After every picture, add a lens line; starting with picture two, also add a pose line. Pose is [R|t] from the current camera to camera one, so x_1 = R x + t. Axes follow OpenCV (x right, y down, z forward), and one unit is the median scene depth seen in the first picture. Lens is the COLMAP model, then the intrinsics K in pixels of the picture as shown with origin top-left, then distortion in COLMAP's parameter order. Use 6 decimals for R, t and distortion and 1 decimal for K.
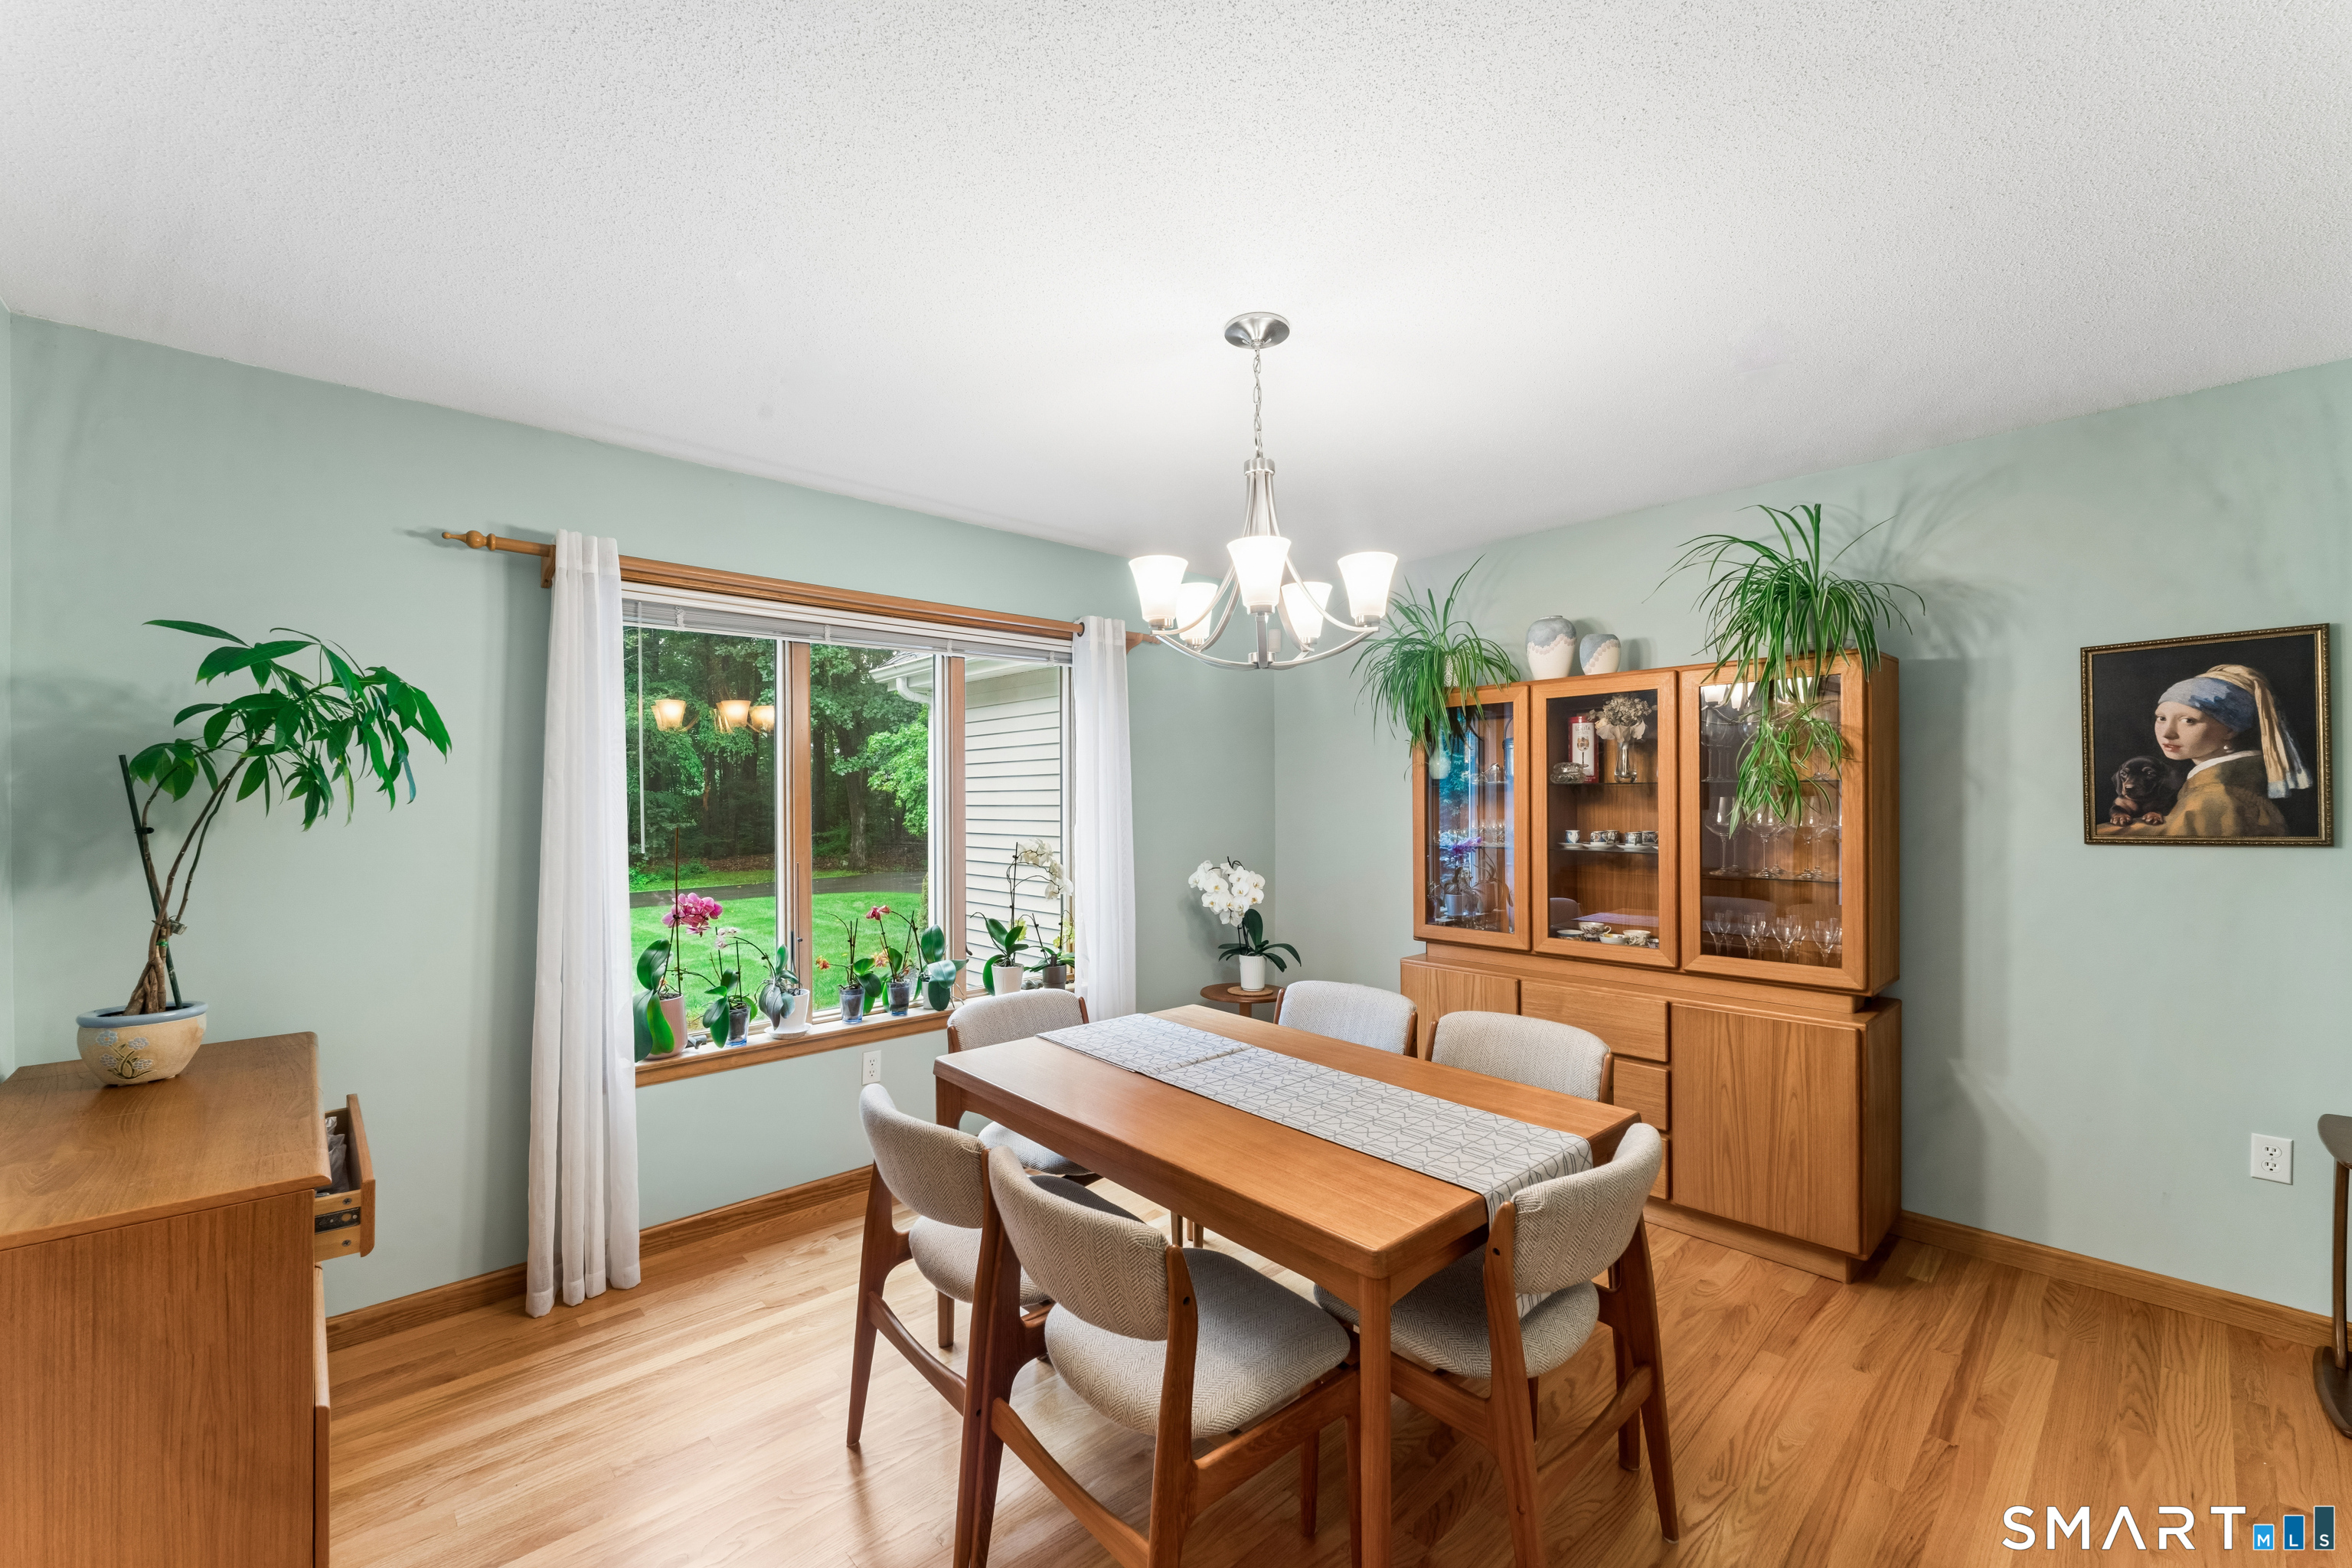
lens RADIAL K [[943.1, 0, 1178.4], [0, 943.1, 795.8], [0, 0, 1]] dist [-0.002691, -0.001039]
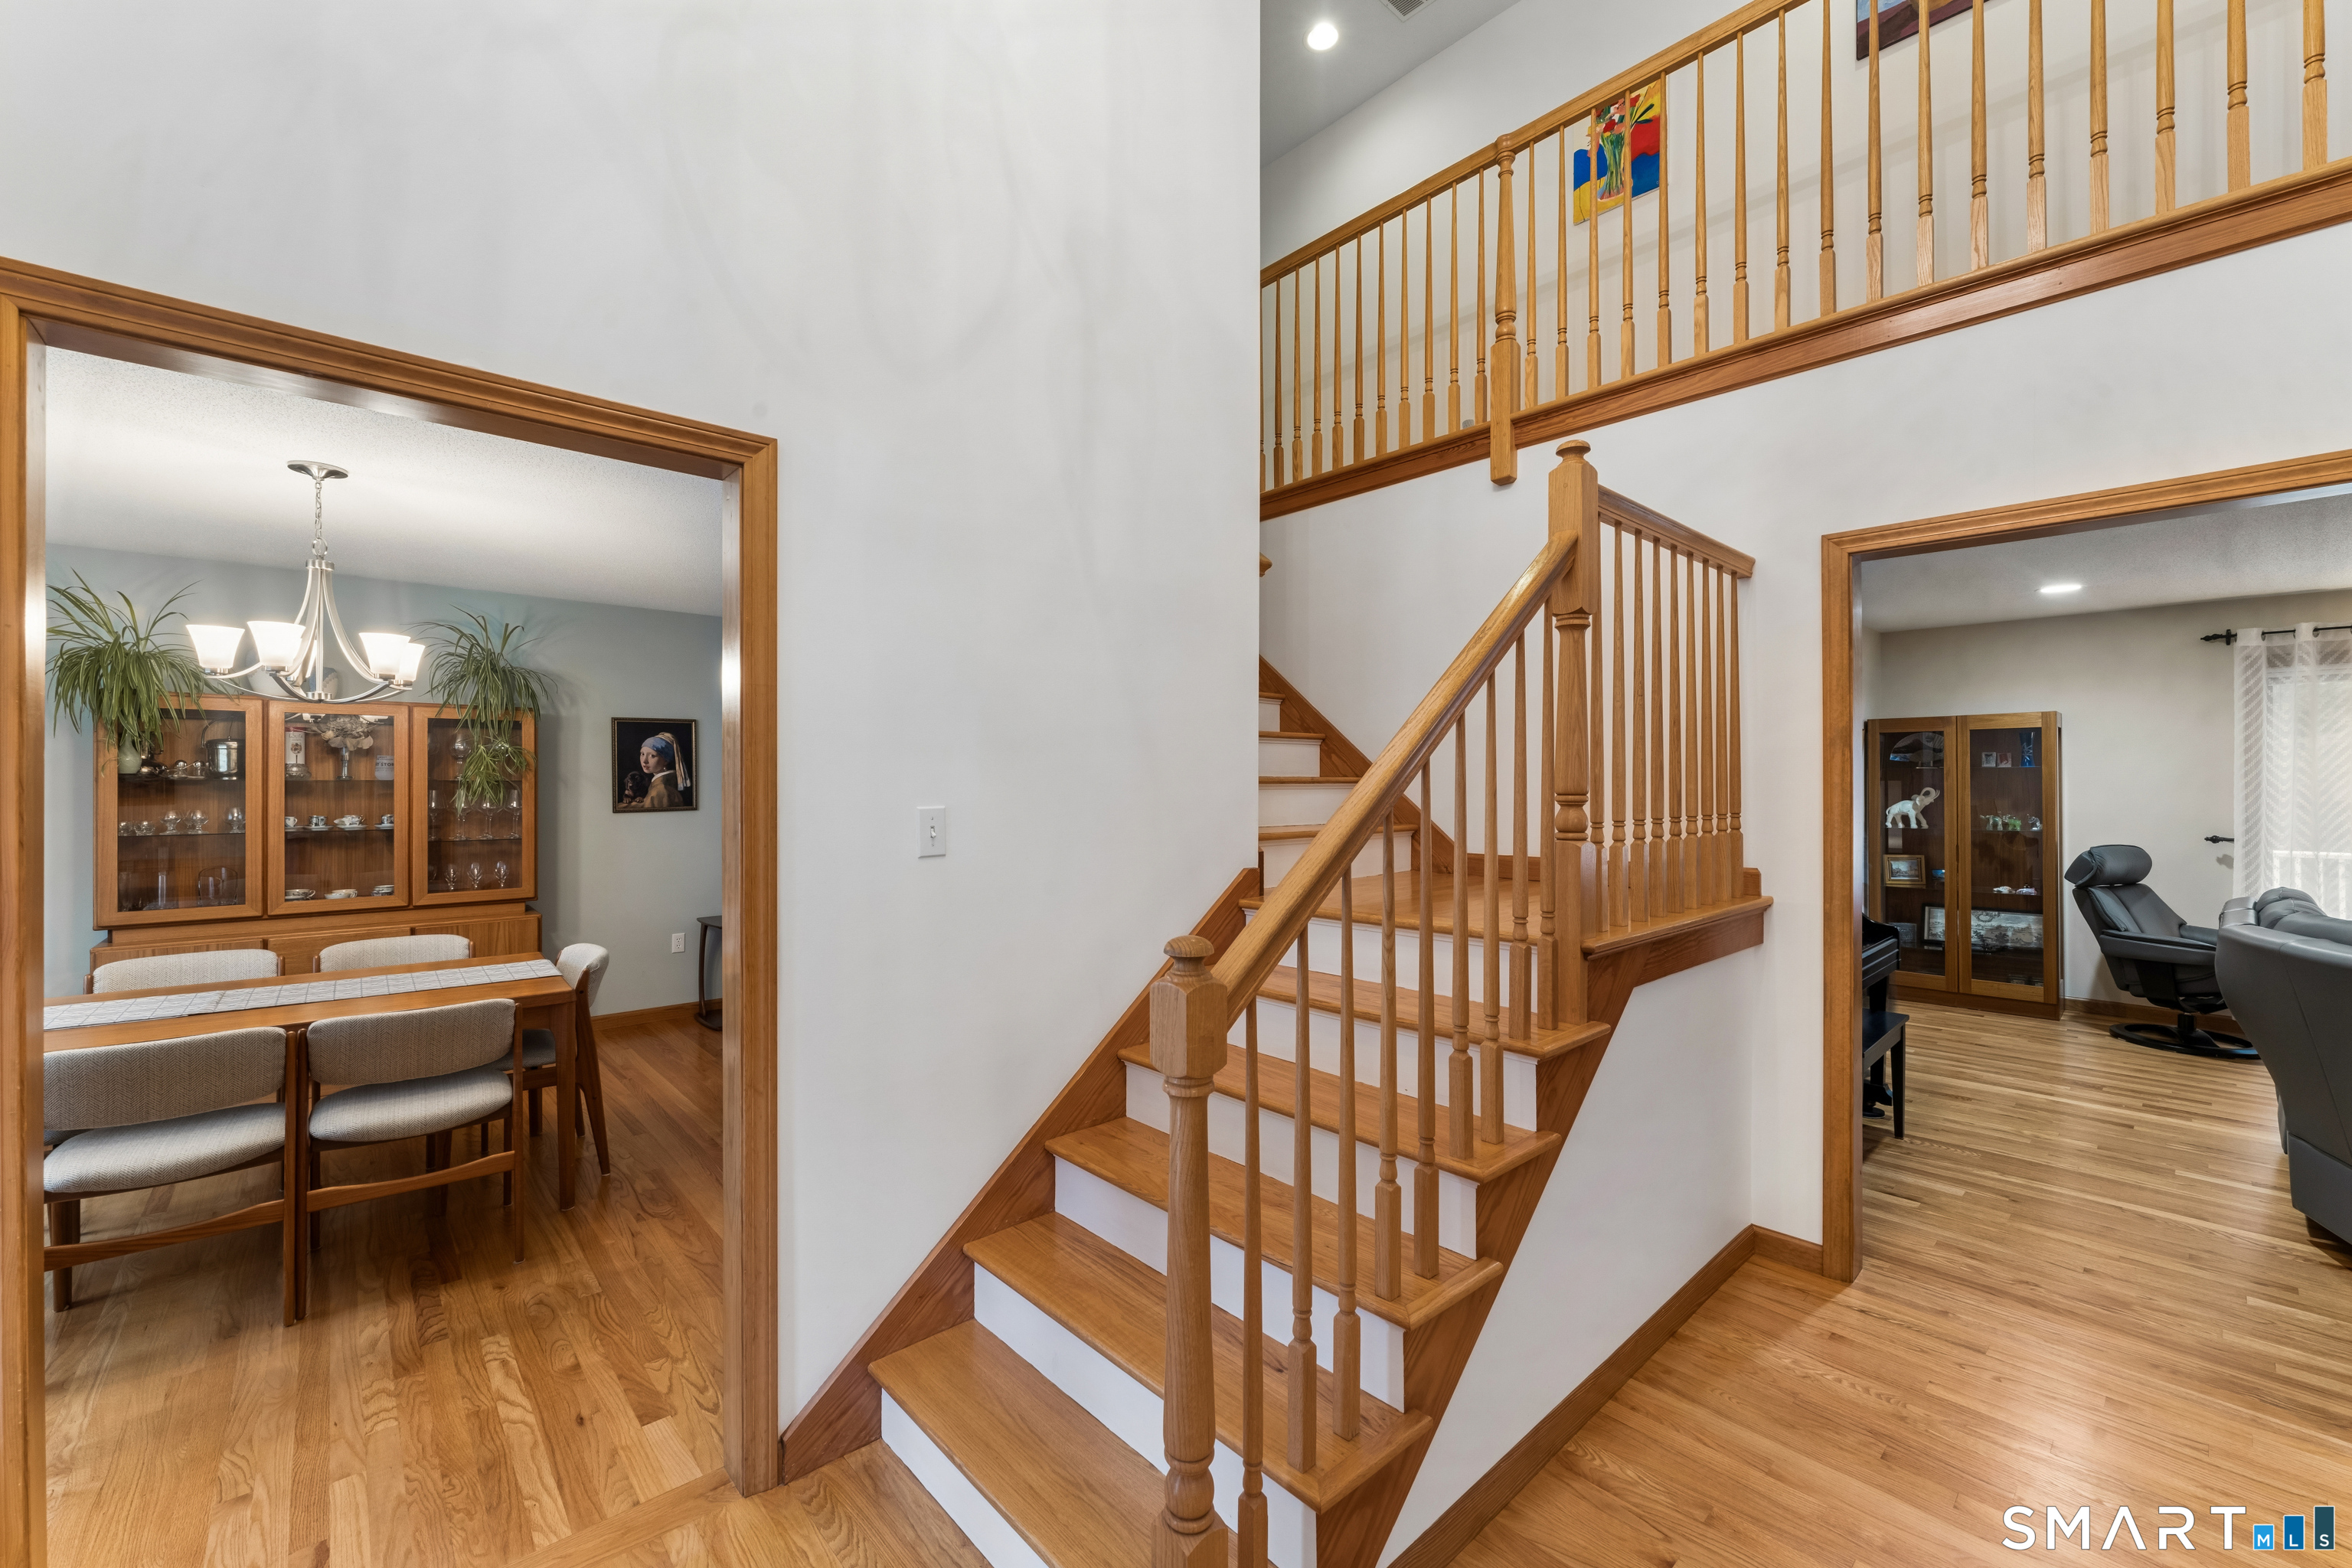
lens RADIAL K [[943.1, 0, 1178.0], [0, 943.1, 783.2], [0, 0, 1]] dist [-0.002691, -0.001039]
pose [[0.011824, 0.003035, 0.999925, -1.107679], [-0.005889, 0.999978, -0.002966, -0.014764], [-0.999913, -0.005853, 0.011842, -0.270766]]
